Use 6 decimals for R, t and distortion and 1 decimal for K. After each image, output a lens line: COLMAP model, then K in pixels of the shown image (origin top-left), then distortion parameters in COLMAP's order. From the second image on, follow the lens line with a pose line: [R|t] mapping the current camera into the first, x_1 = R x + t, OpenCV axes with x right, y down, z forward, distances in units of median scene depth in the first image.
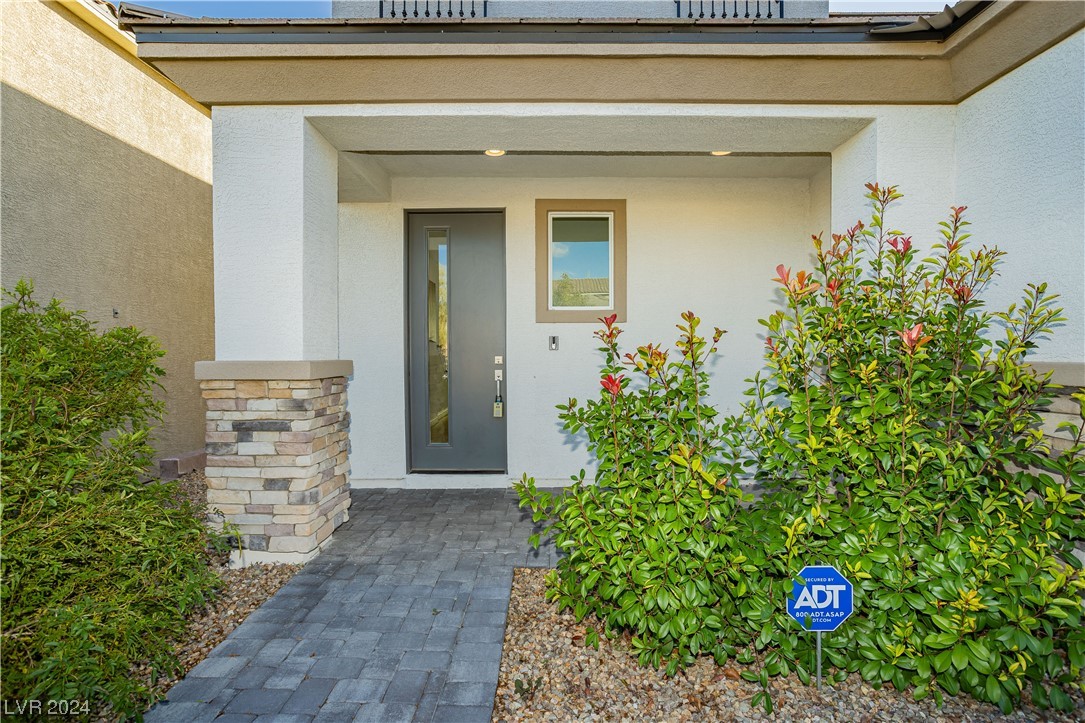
lens RADIAL K [[559.2, 0, 532.6], [0, 559.2, 365.9], [0, 0, 1]] dist [-0.033681, 0.006848]
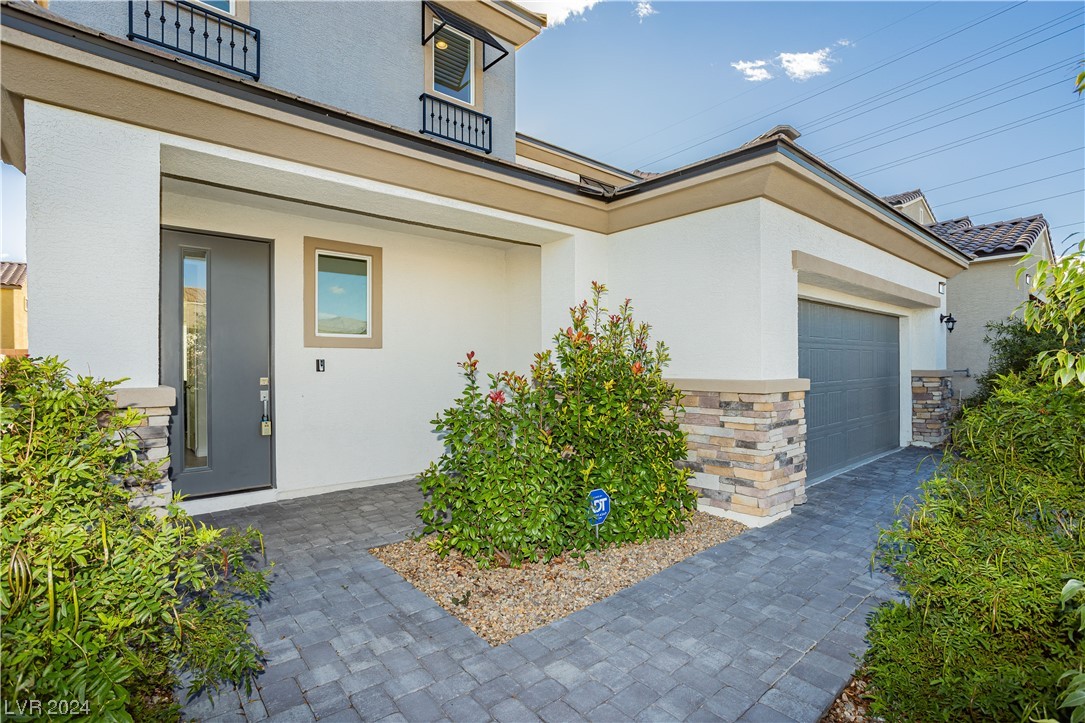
lens RADIAL K [[532.9, 0, 549.4], [0, 532.9, 364.2], [0, 0, 1]] dist [-0.029118, 0.005915]
pose [[0.750280, 0.002169, 0.661117, -0.326809], [0.018146, 0.999550, -0.023873, -0.009392], [-0.660871, 0.029908, 0.749903, -0.107297]]
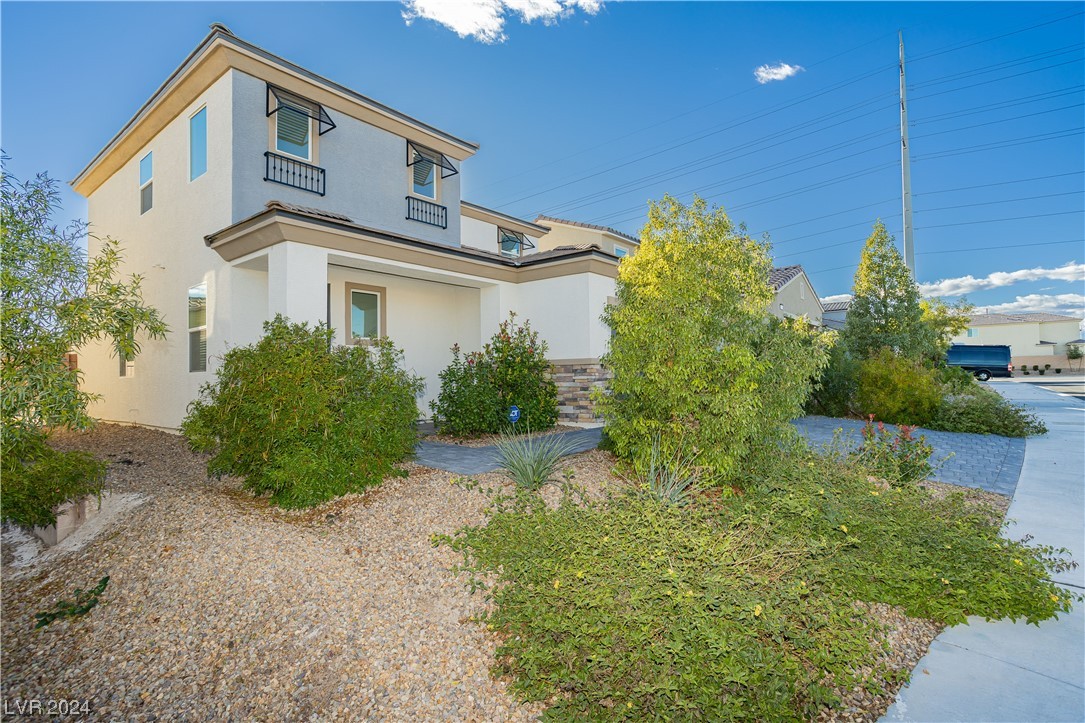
lens RADIAL K [[532.9, 0, 550.2], [0, 532.9, 361.5], [0, 0, 1]] dist [-0.029118, 0.005915]
pose [[0.631303, 0.017056, 0.775349, -0.983669], [0.033060, 0.998257, -0.048878, 0.095598], [-0.774831, 0.056490, 0.629639, -0.714003]]
